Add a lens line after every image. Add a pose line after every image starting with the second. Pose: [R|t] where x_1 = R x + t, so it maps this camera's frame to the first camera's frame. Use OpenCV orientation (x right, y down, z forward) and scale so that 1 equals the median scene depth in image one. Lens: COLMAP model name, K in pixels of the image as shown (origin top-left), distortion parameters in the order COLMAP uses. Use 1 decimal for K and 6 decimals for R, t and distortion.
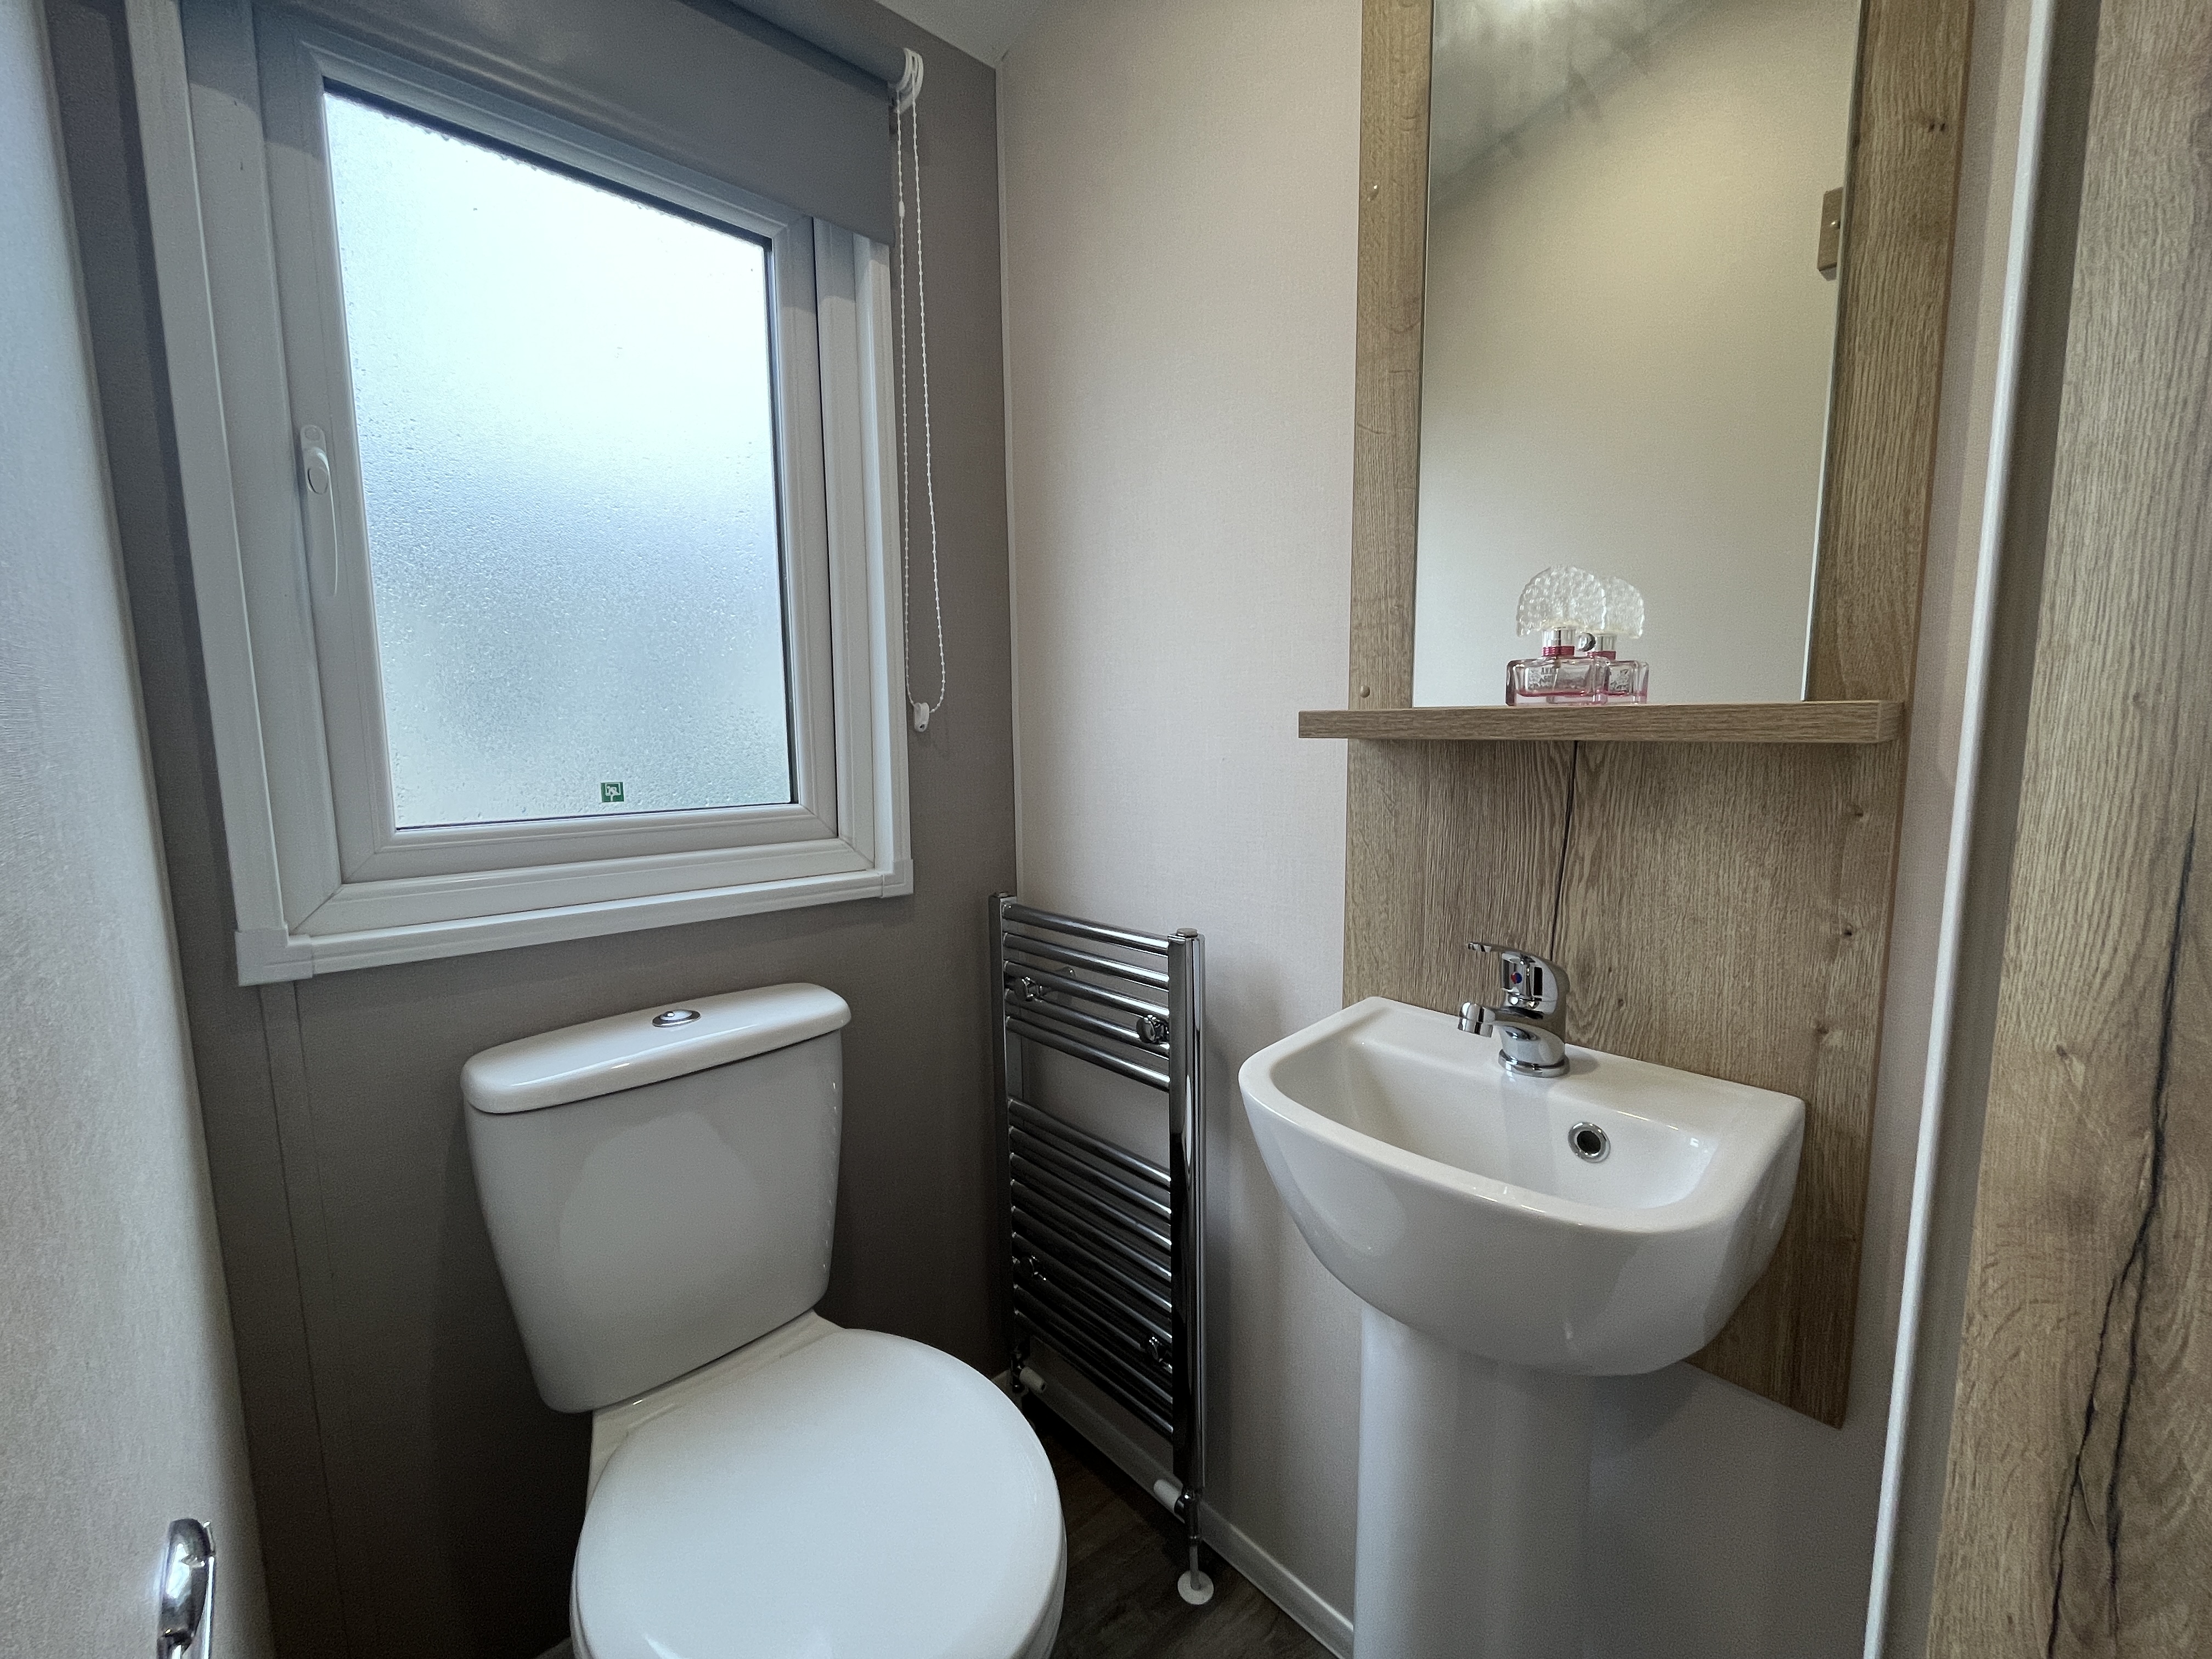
lens RADIAL K [[903.4, 0, 1101.2], [0, 903.4, 822.4], [0, 0, 1]] dist [-0.010148, 0.000334]
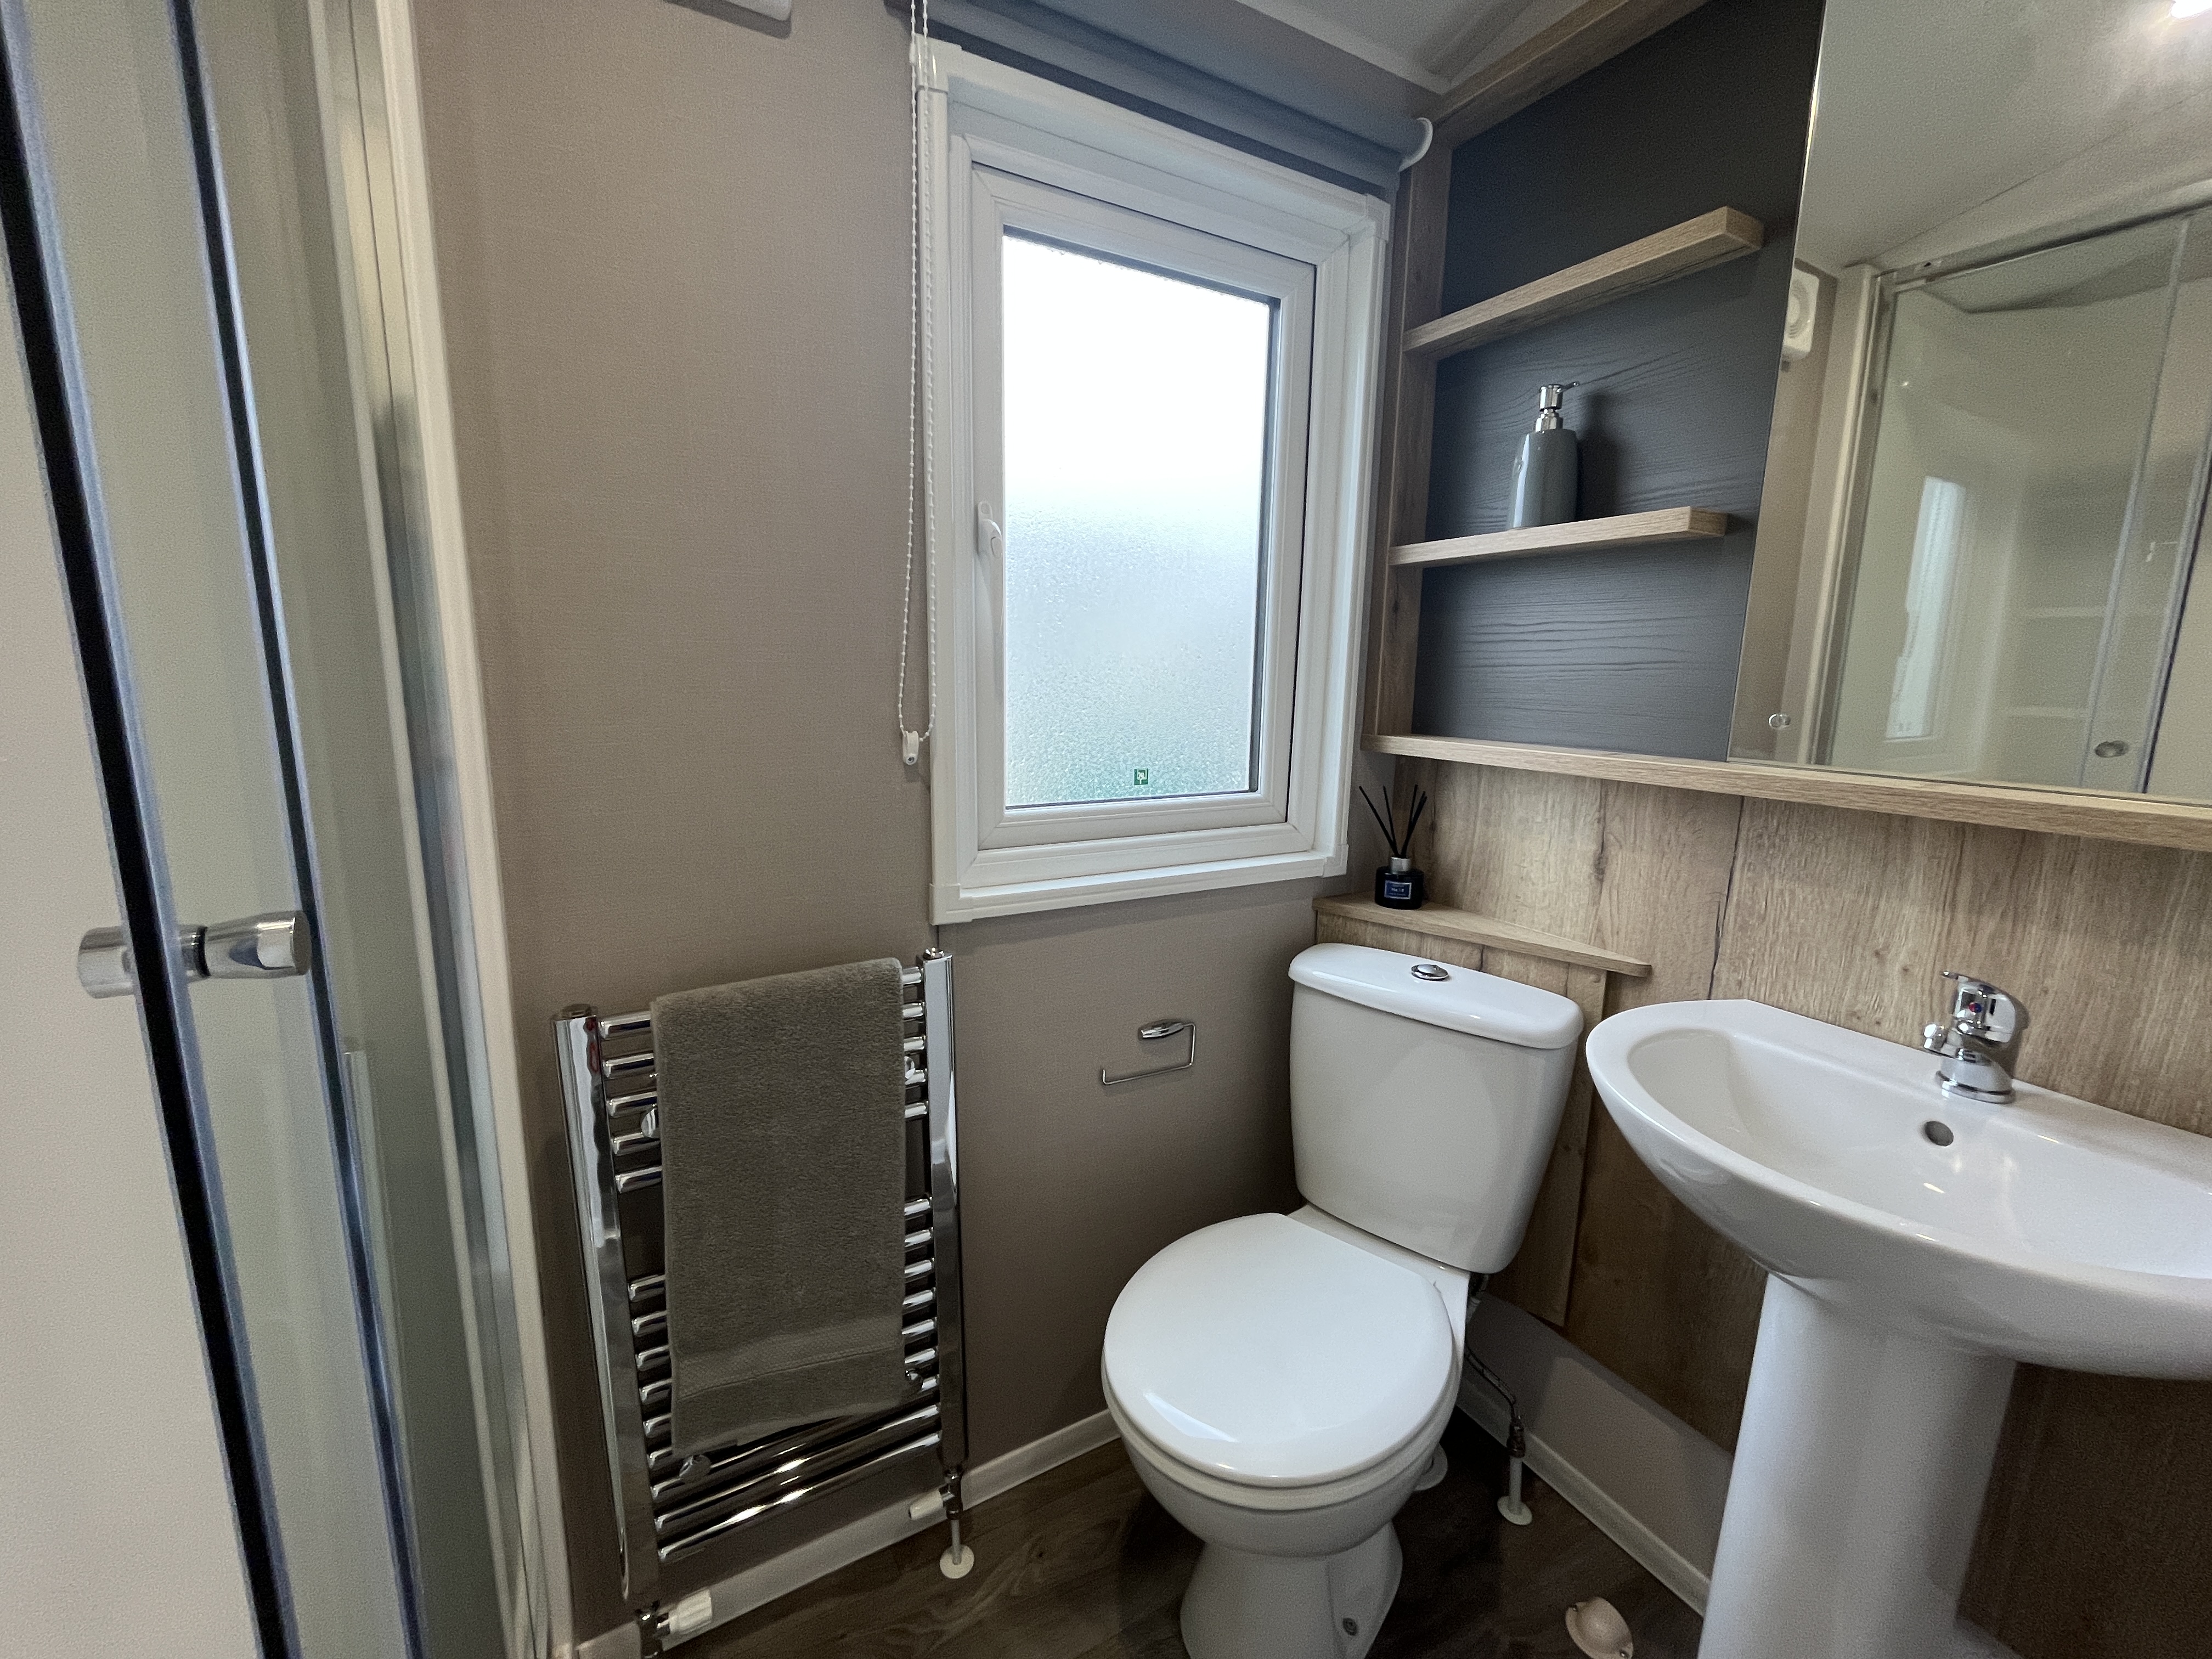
lens RADIAL K [[903.4, 0, 1099.7], [0, 903.4, 827.7], [0, 0, 1]] dist [-0.010148, 0.000334]
pose [[0.973405, 0.062818, -0.220308, -0.287135], [-0.047537, 0.996125, 0.073994, -0.054779], [0.224103, -0.061553, 0.972620, -0.194745]]
